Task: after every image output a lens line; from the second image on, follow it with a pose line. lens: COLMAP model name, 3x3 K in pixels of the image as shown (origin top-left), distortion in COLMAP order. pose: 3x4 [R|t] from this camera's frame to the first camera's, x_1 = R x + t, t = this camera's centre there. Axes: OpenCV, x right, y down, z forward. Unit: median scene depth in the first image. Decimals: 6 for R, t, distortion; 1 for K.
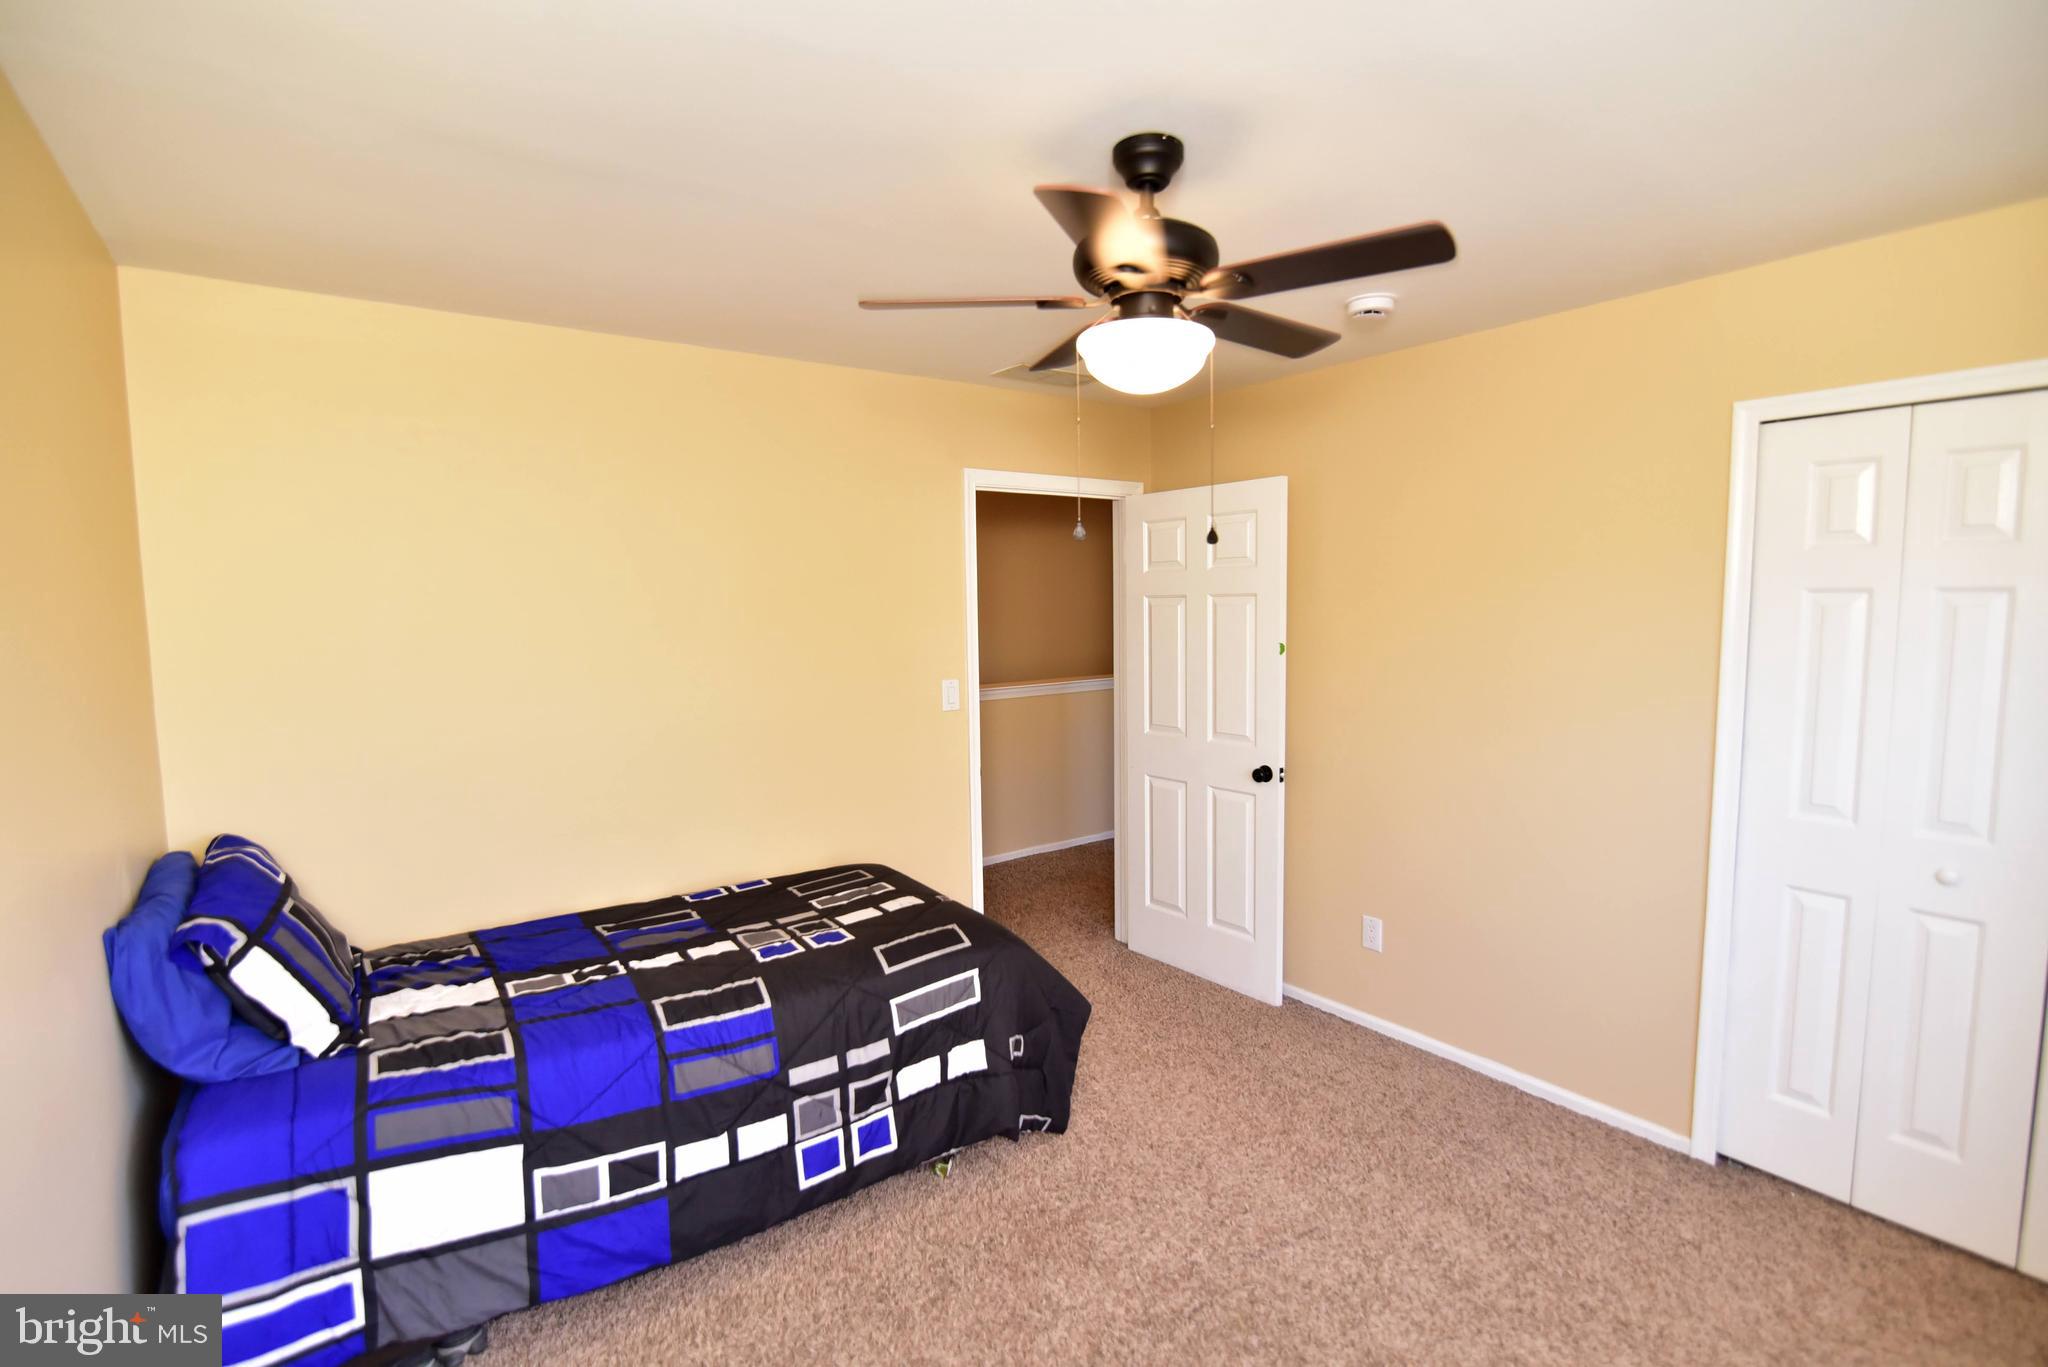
lens RADIAL K [[940.3, 0, 1016.2], [0, 940.3, 697.6], [0, 0, 1]] dist [-0.018465, -0.000087]
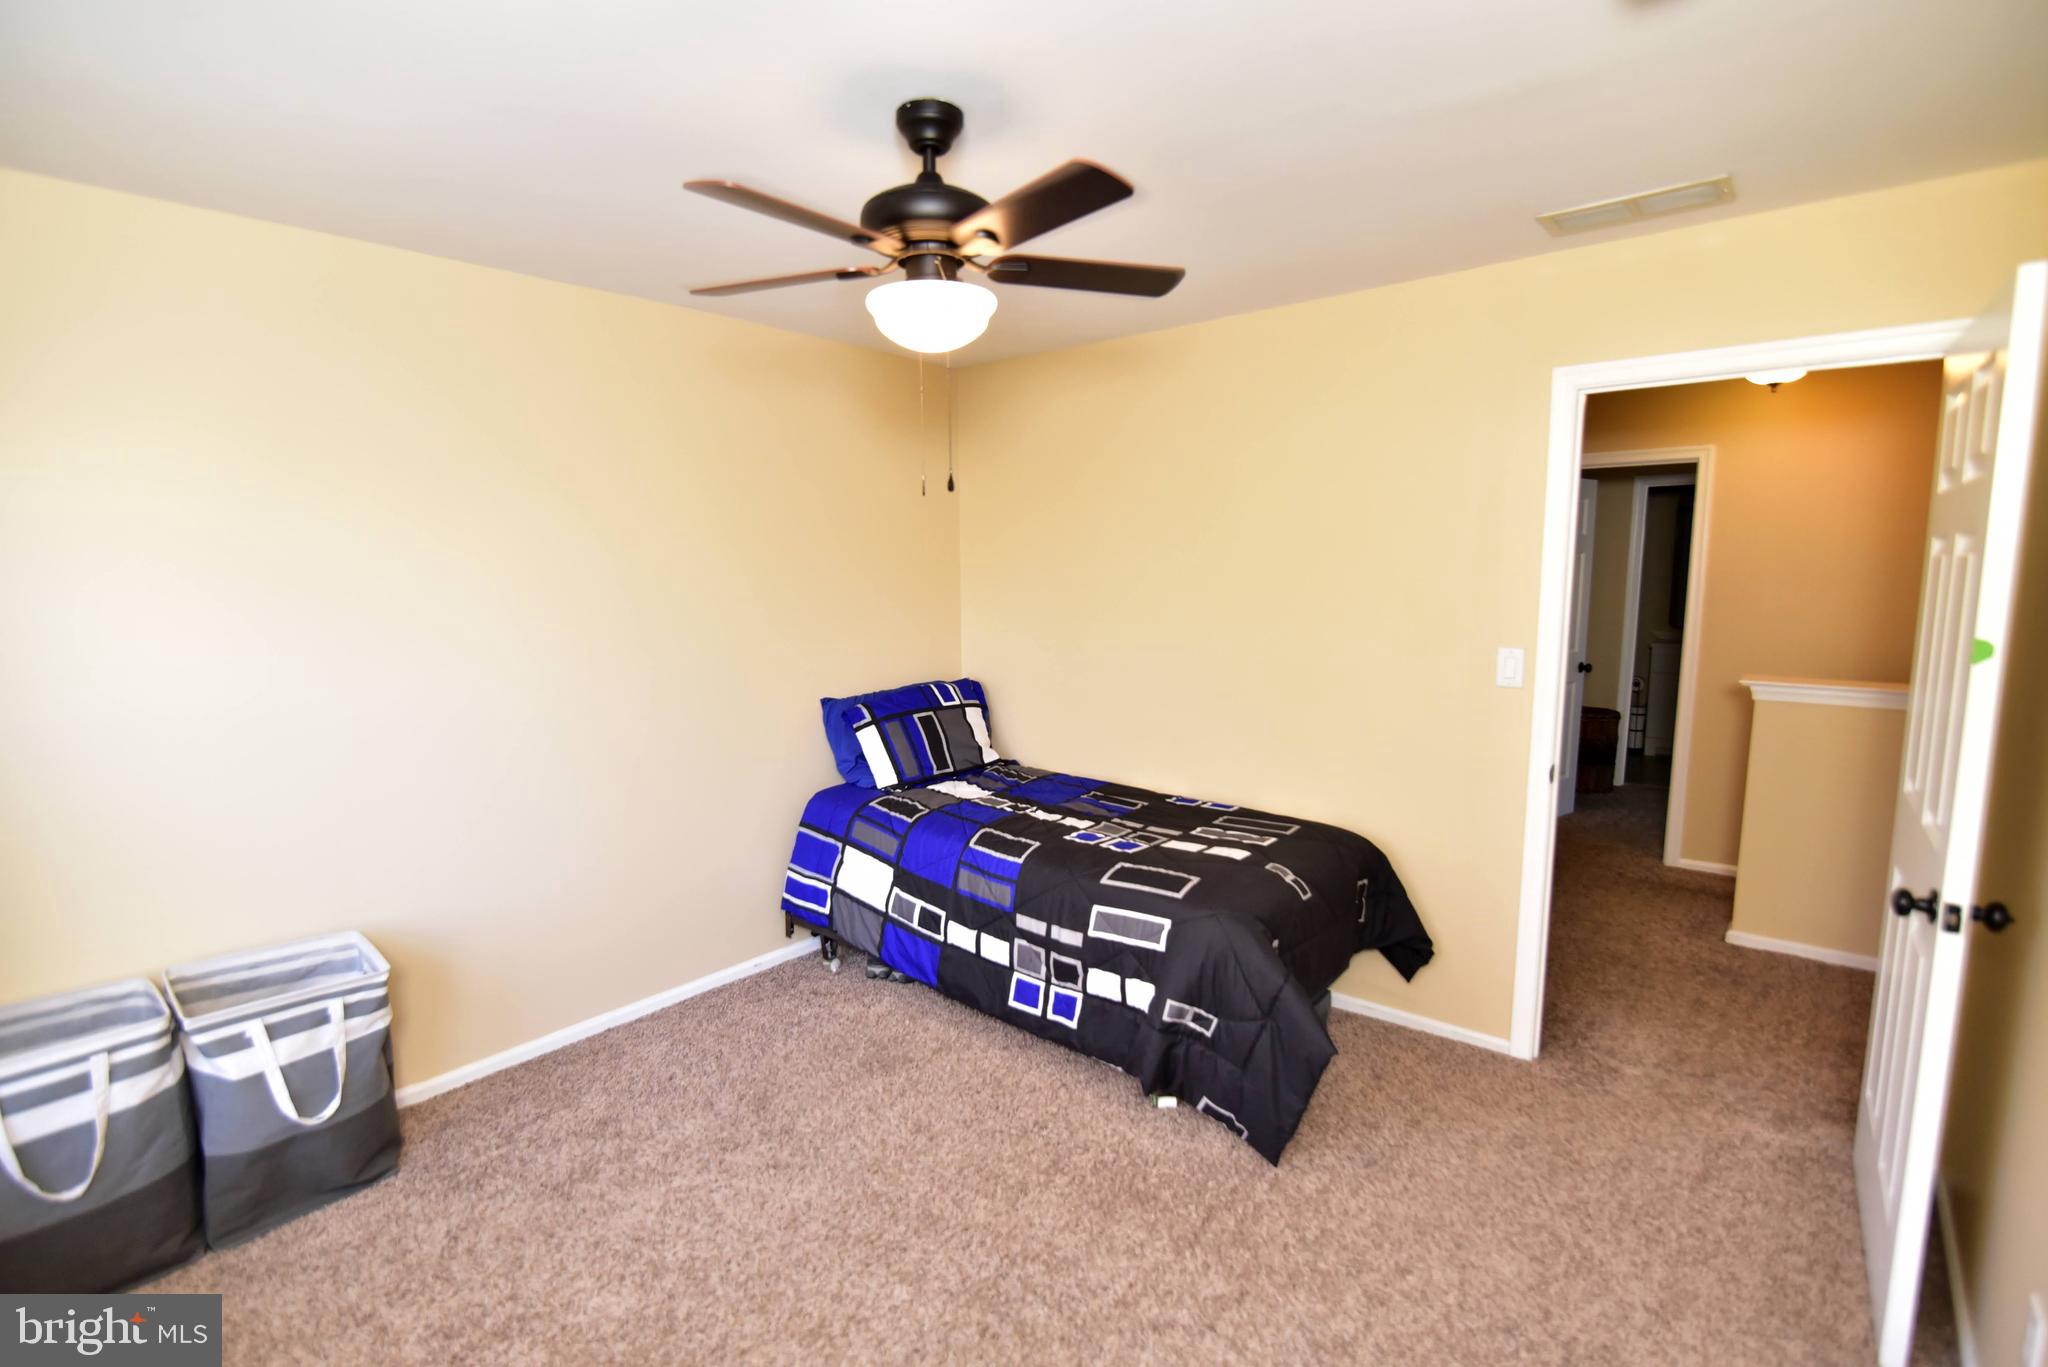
lens RADIAL K [[940.3, 0, 1016.2], [0, 940.3, 697.6], [0, 0, 1]] dist [-0.018465, -0.000087]
pose [[0.218519, 0.150829, -0.964106, 0.930054], [-0.093241, 0.986689, 0.133229, -0.067869], [0.971368, 0.060781, 0.229674, 0.656970]]
